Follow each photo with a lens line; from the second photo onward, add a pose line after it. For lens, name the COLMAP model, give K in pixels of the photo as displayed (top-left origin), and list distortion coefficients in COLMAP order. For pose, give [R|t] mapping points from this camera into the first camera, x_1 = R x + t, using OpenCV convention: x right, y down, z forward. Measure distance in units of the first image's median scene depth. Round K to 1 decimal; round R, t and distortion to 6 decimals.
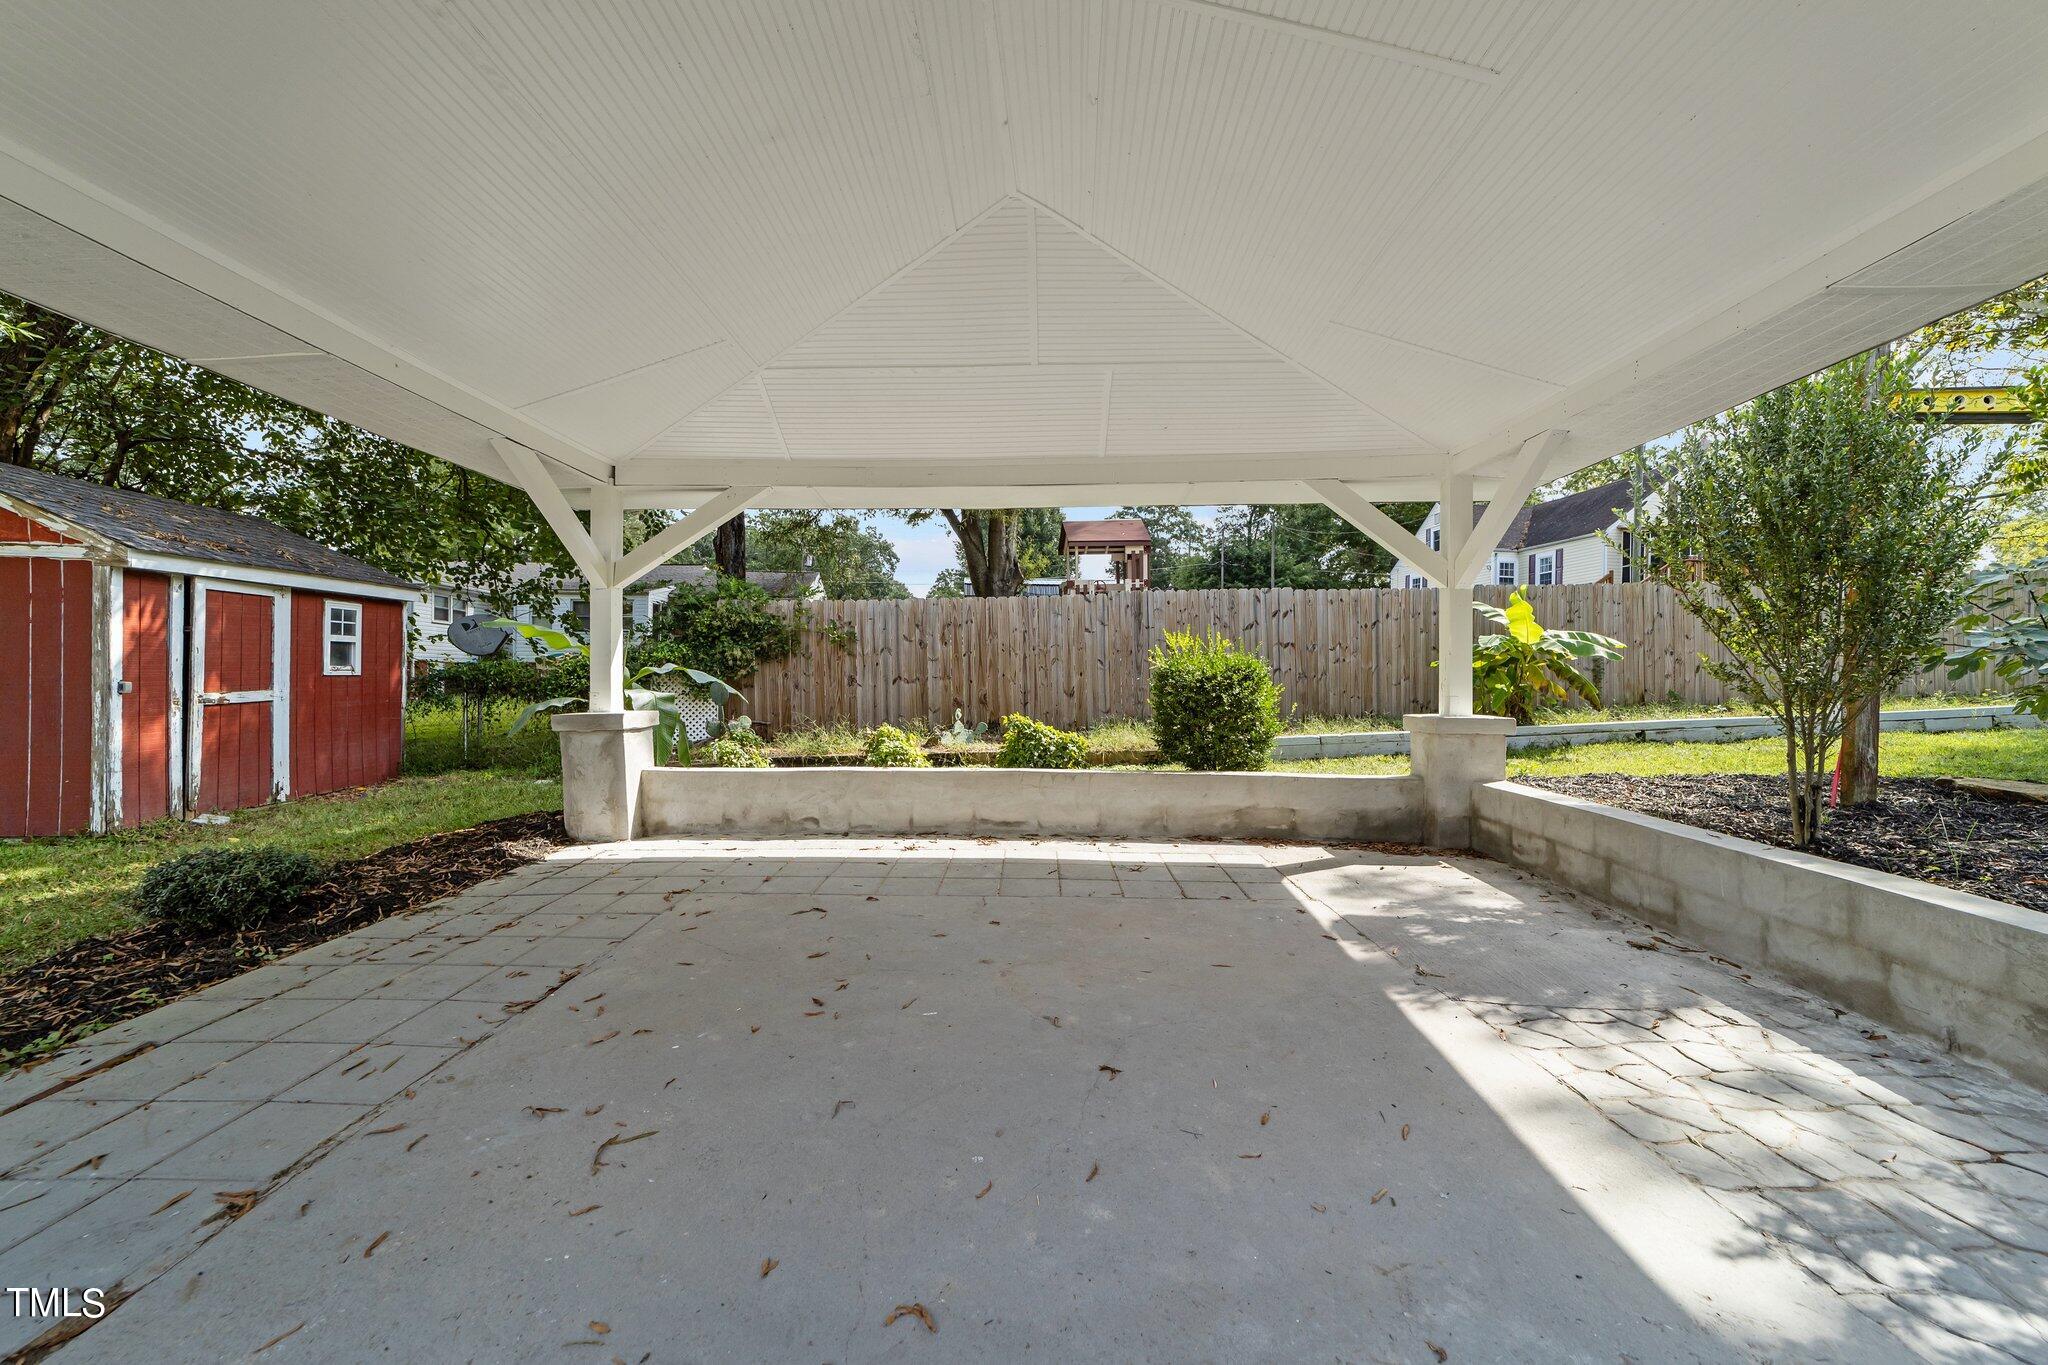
lens RADIAL K [[789.4, 0, 1015.0], [0, 789.4, 676.8], [0, 0, 1]] dist [-0.000478, 0.000120]
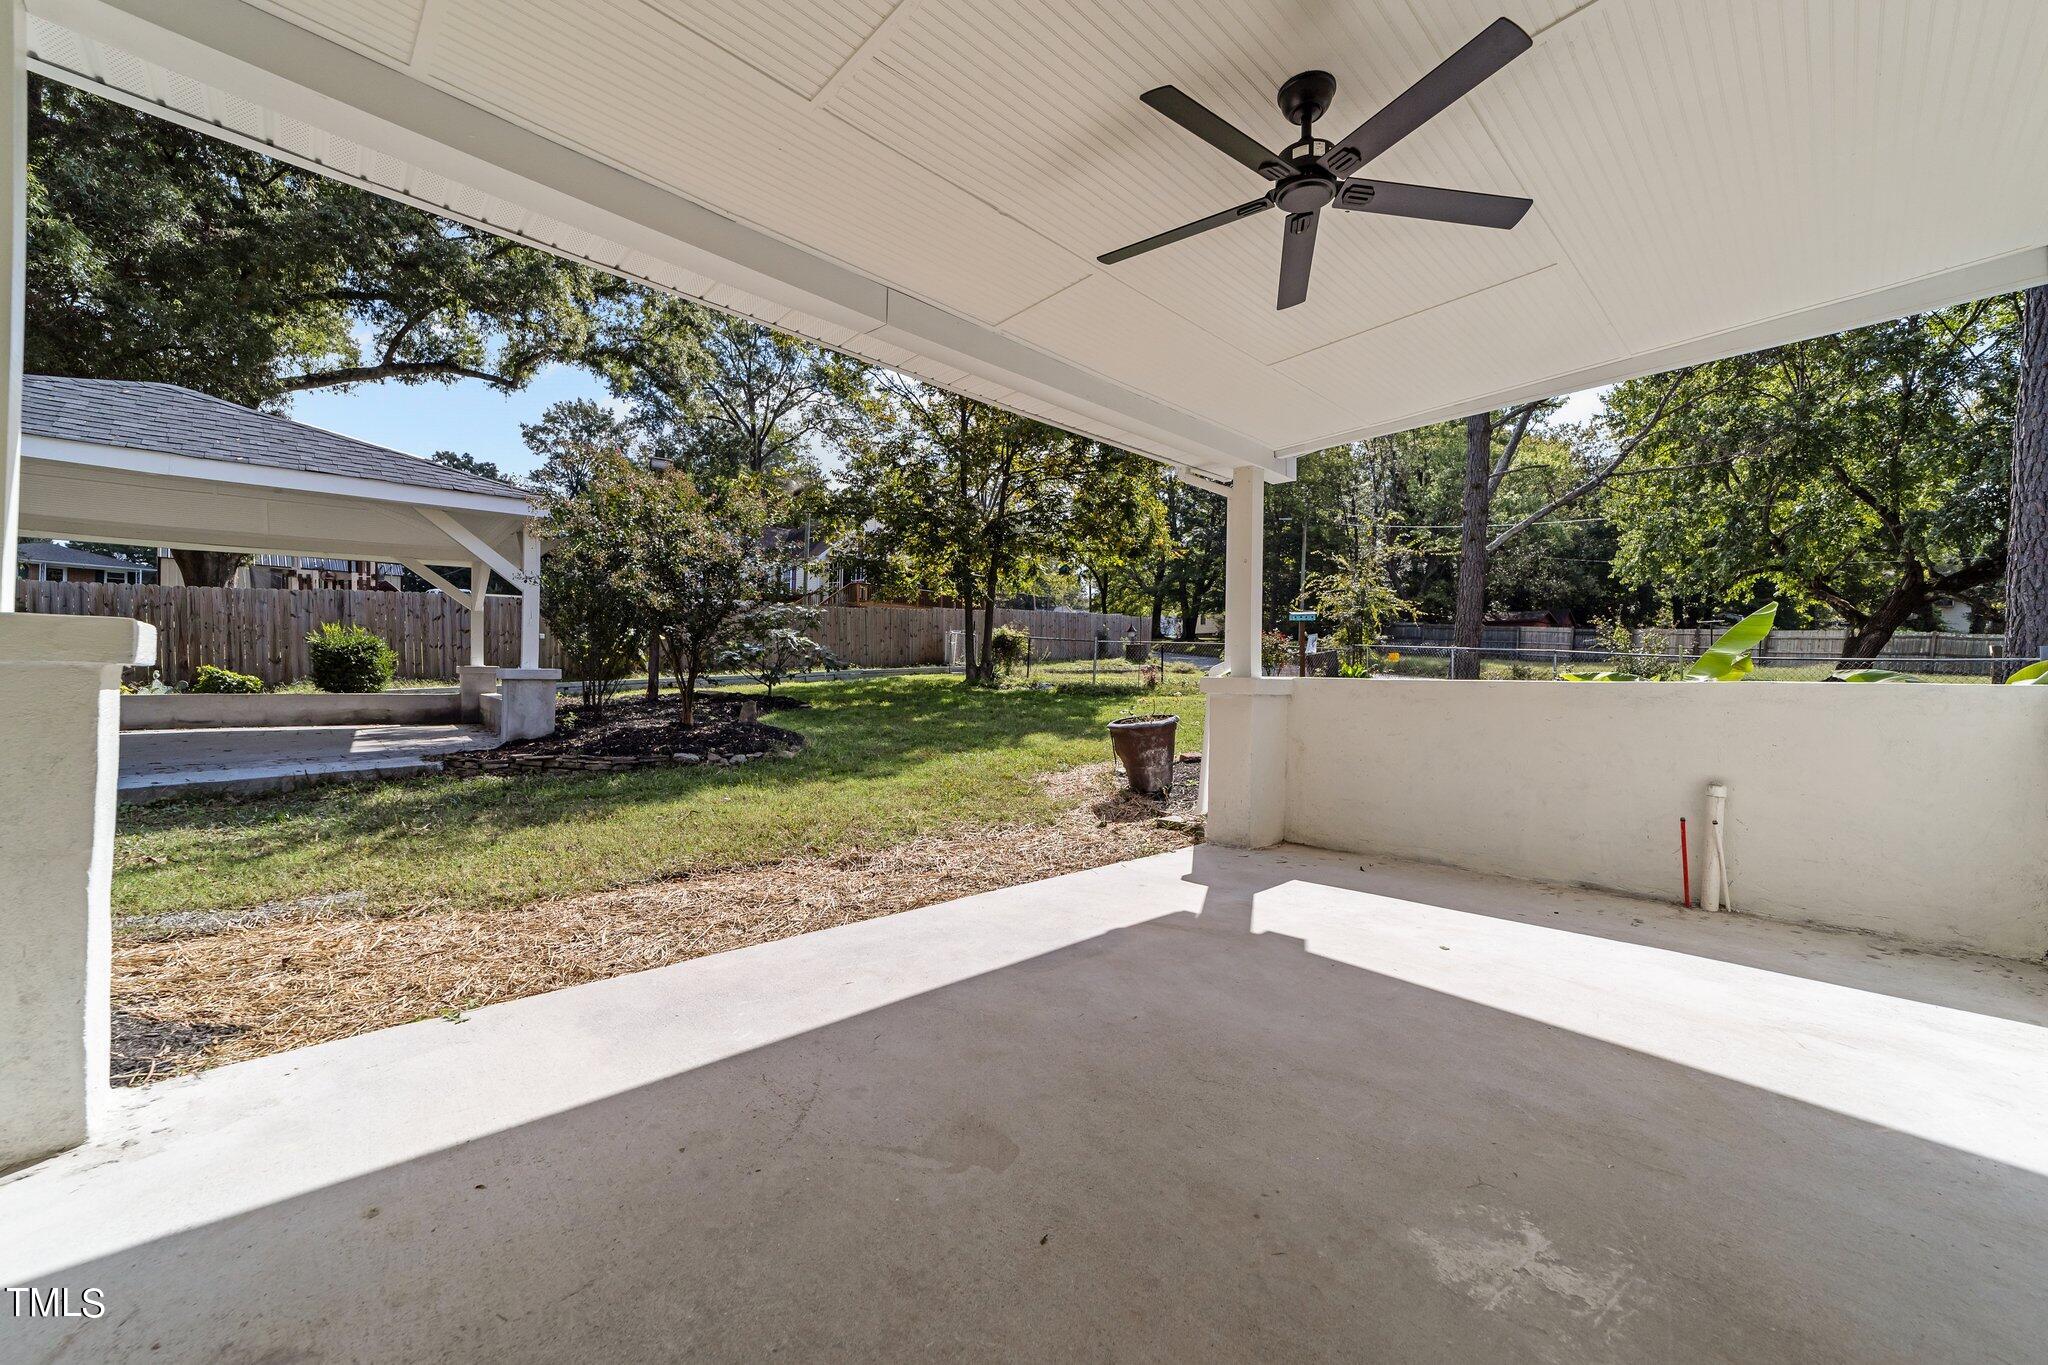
lens RADIAL K [[789.4, 0, 1015.0], [0, 789.4, 676.8], [0, 0, 1]] dist [-0.000478, 0.000120]
pose [[0.721187, -0.003416, 0.692732, 0.078069], [-0.010353, 0.999823, 0.015708, 0.022830], [-0.692663, -0.018500, 0.721024, -1.478483]]
